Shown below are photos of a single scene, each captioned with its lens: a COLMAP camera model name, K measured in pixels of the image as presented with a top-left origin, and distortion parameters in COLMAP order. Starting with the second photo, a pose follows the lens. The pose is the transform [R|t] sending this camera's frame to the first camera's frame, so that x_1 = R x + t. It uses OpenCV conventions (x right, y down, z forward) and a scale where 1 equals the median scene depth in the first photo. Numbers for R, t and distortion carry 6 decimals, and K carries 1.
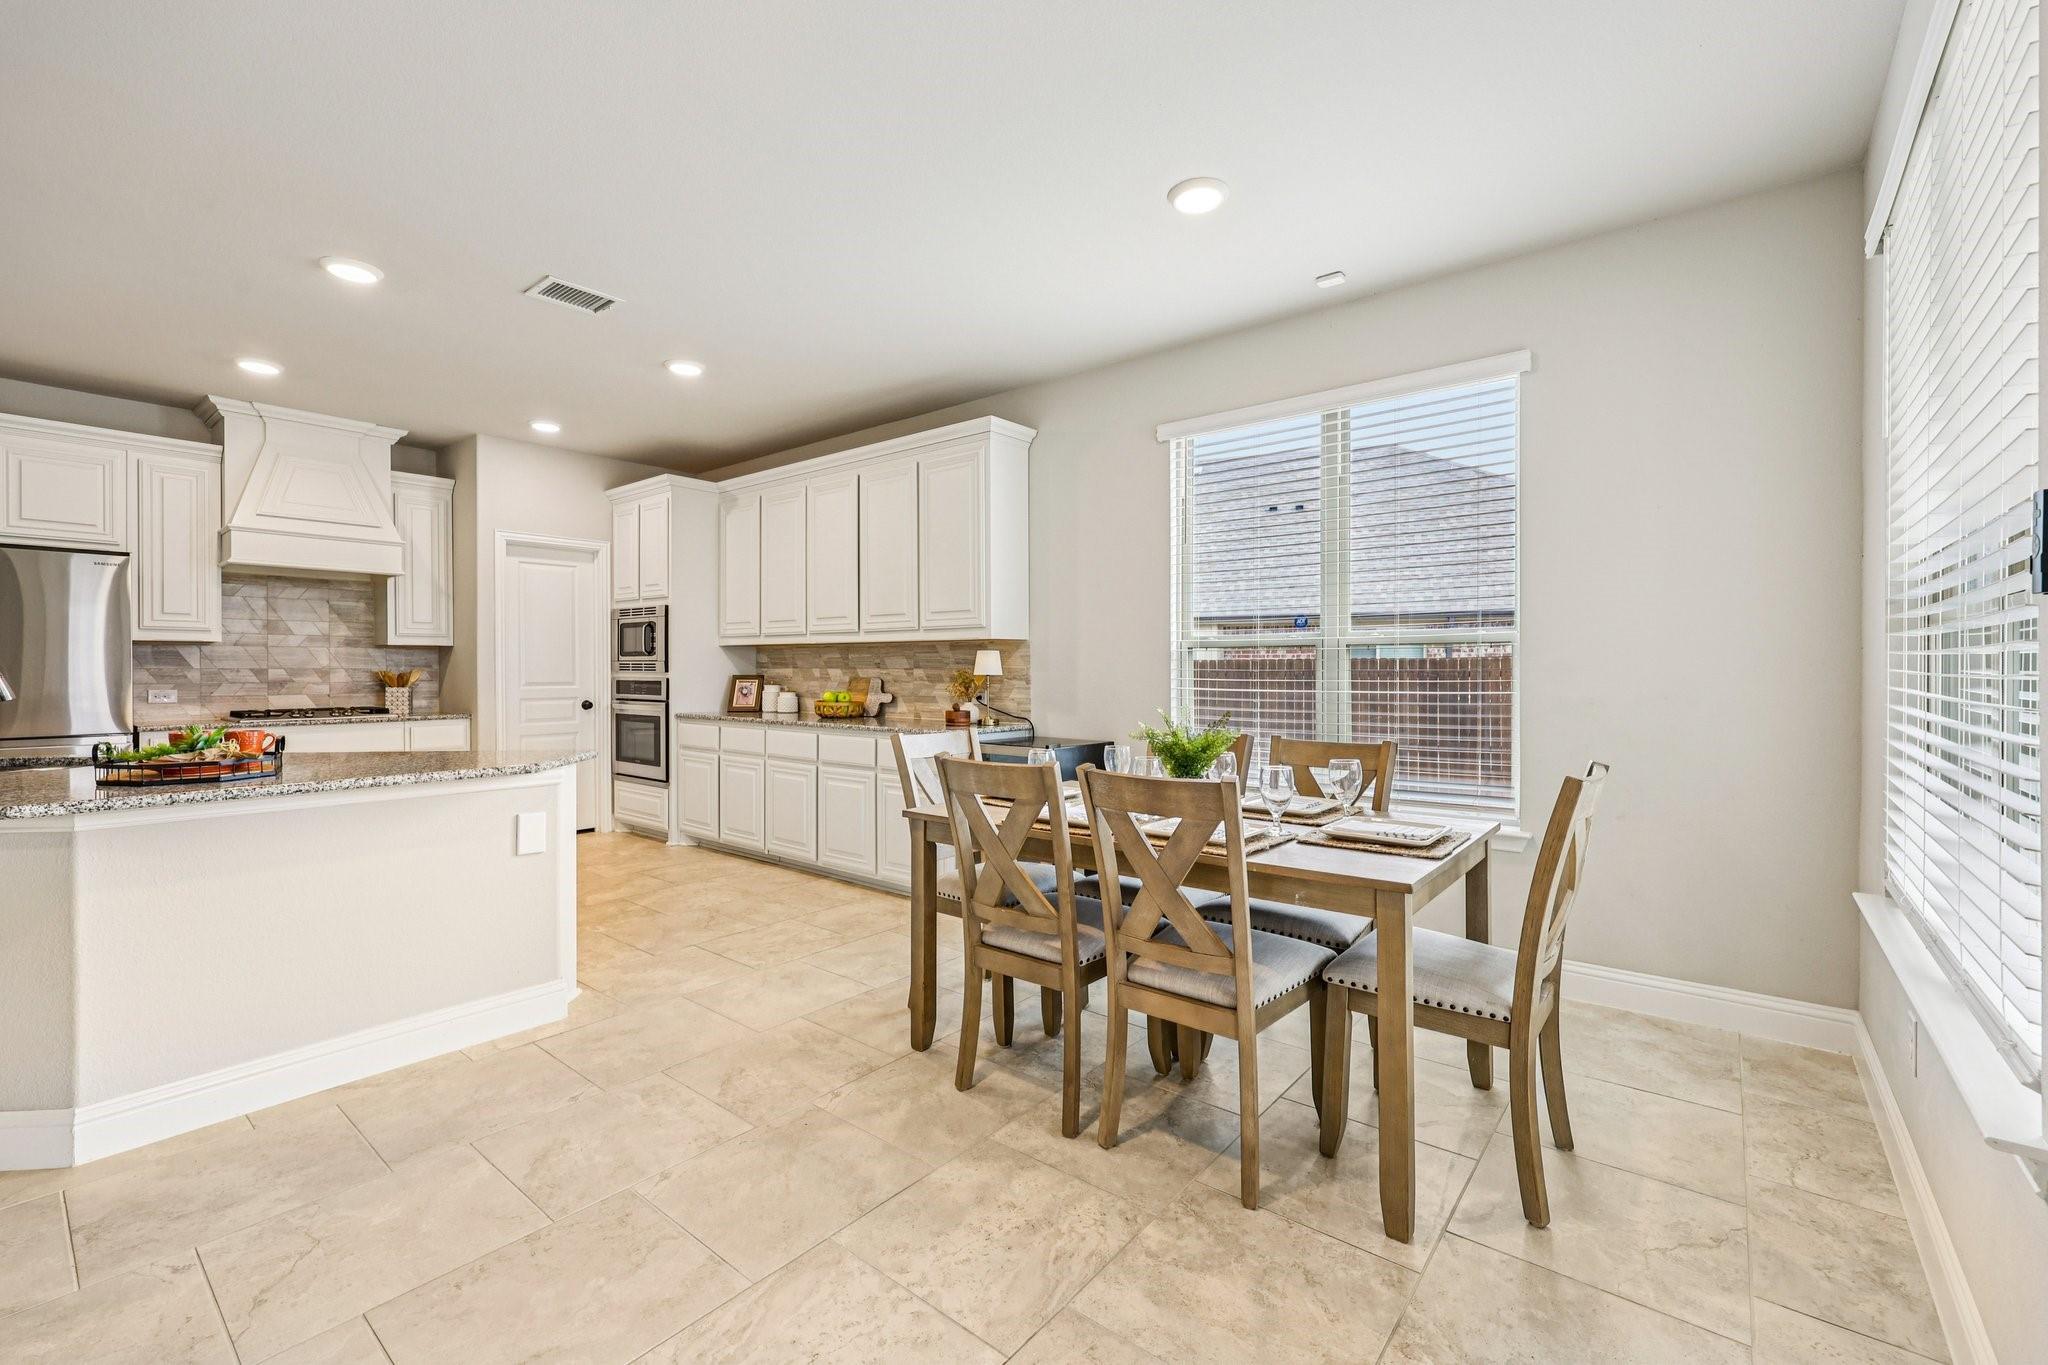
lens RADIAL K [[867.5, 0, 1028.4], [0, 867.5, 679.5], [0, 0, 1]] dist [-0.000564, 0.000646]
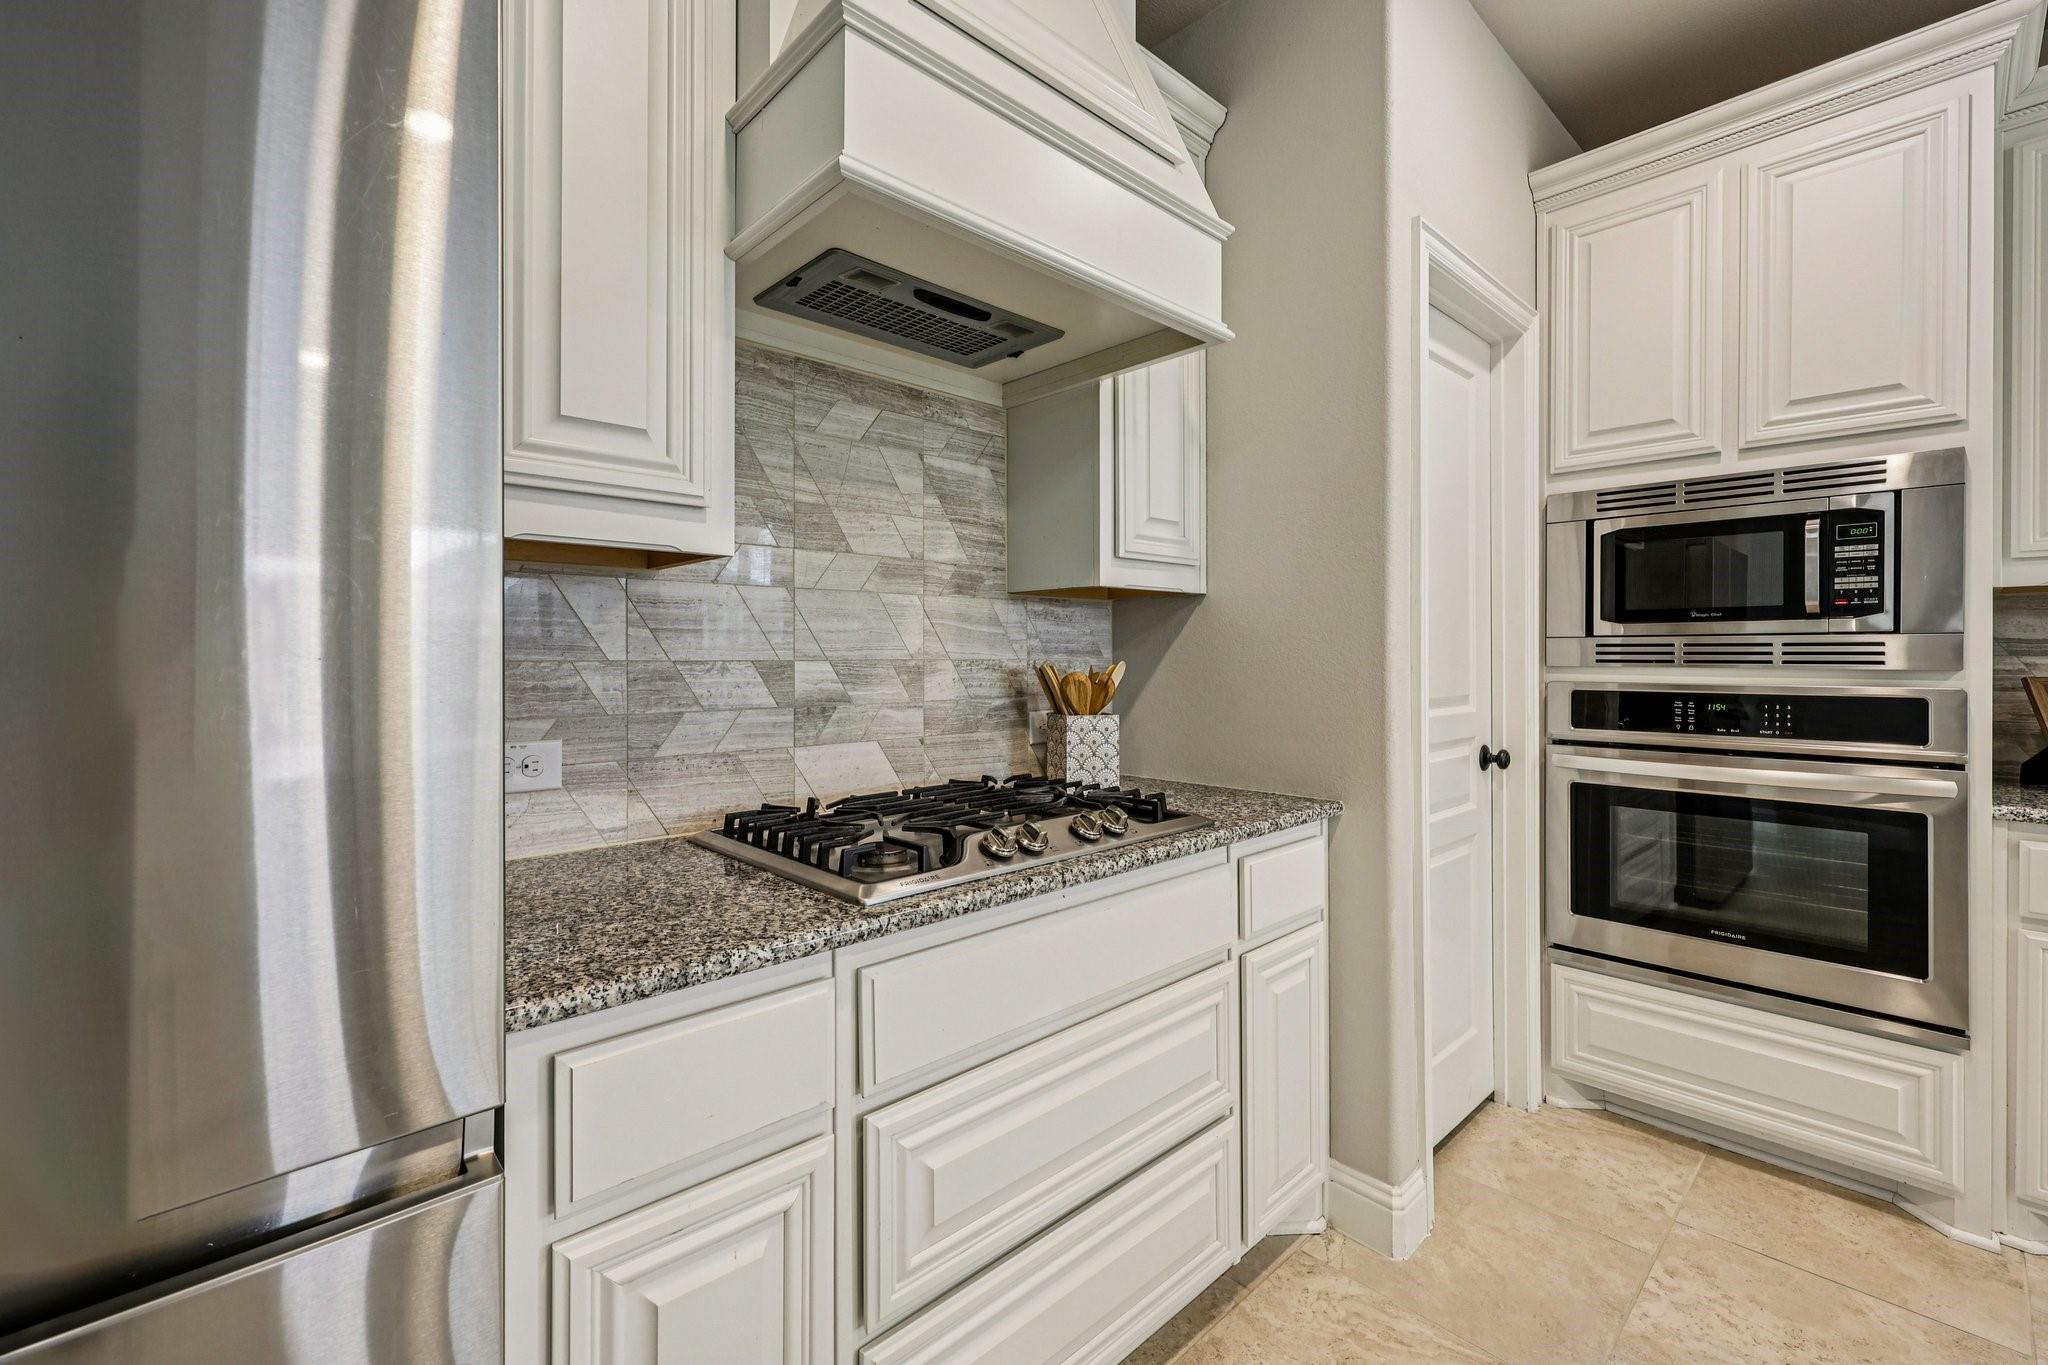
lens RADIAL K [[867.5, 0, 1019.6], [0, 867.5, 668.0], [0, 0, 1]] dist [-0.000564, 0.000646]
pose [[0.991065, -0.000303, -0.133383, -0.714185], [0.000121, 0.999999, -0.001373, -0.008929], [0.133383, 0.001345, 0.991064, 0.667532]]
